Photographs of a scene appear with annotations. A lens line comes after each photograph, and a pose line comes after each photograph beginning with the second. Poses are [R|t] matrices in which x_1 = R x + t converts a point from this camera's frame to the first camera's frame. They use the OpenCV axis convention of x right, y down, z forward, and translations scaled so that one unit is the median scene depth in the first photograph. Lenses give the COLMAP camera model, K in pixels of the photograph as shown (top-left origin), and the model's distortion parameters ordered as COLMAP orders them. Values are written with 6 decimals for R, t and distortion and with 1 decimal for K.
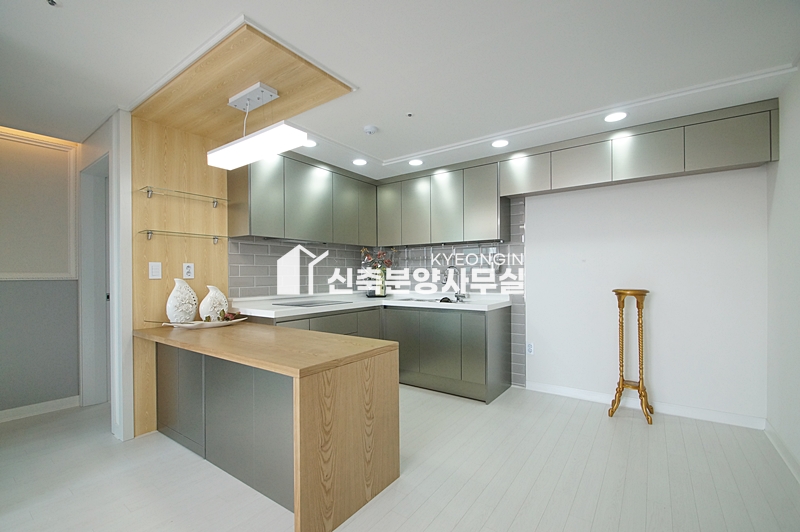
lens RADIAL K [[353.6, 0, 389.9], [0, 353.6, 276.3], [0, 0, 1]] dist [0.015131, -0.016987]
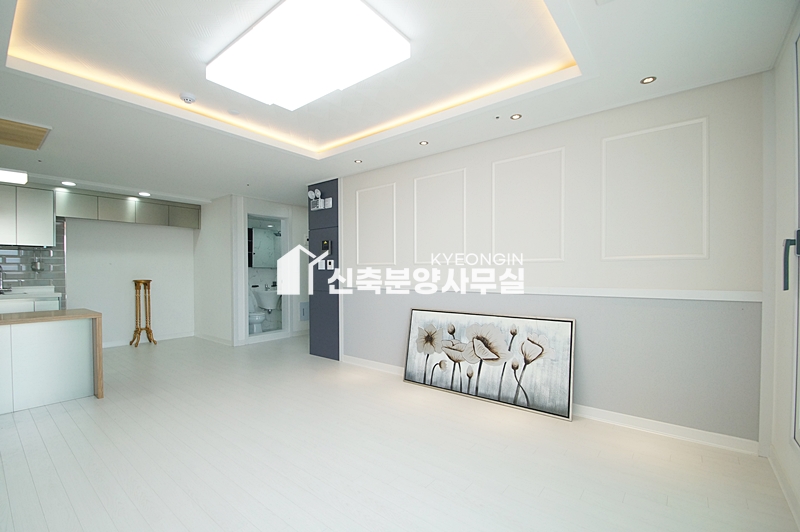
lens RADIAL K [[353.6, 0, 389.9], [0, 353.6, 276.3], [0, 0, 1]] dist [0.015131, -0.016987]
pose [[0.052343, -0.008839, 0.998590, -1.208243], [0.002808, 0.999958, 0.008704, 0.002397], [-0.998625, 0.002349, 0.052366, -0.455629]]
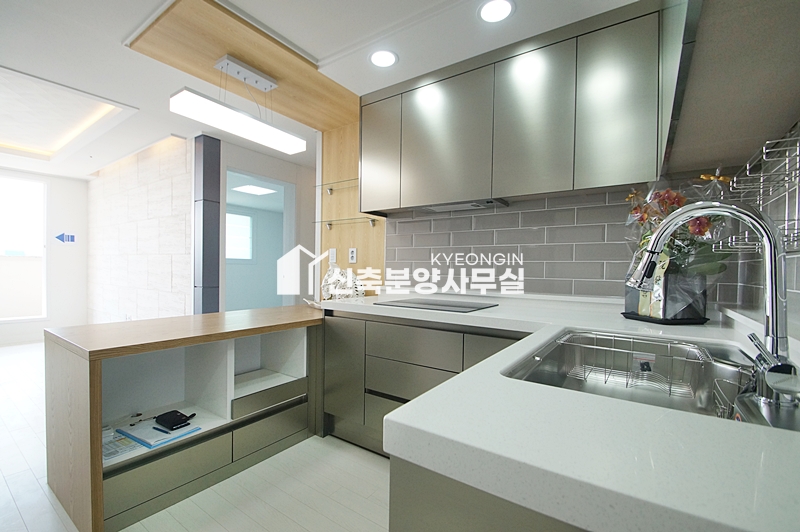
lens RADIAL K [[353.6, 0, 389.9], [0, 353.6, 276.3], [0, 0, 1]] dist [0.015131, -0.016987]
pose [[0.013084, 0.031520, -0.999417, 0.489710], [-0.019063, 0.999329, 0.031268, 0.011234], [0.999733, 0.018643, 0.013676, 1.111173]]
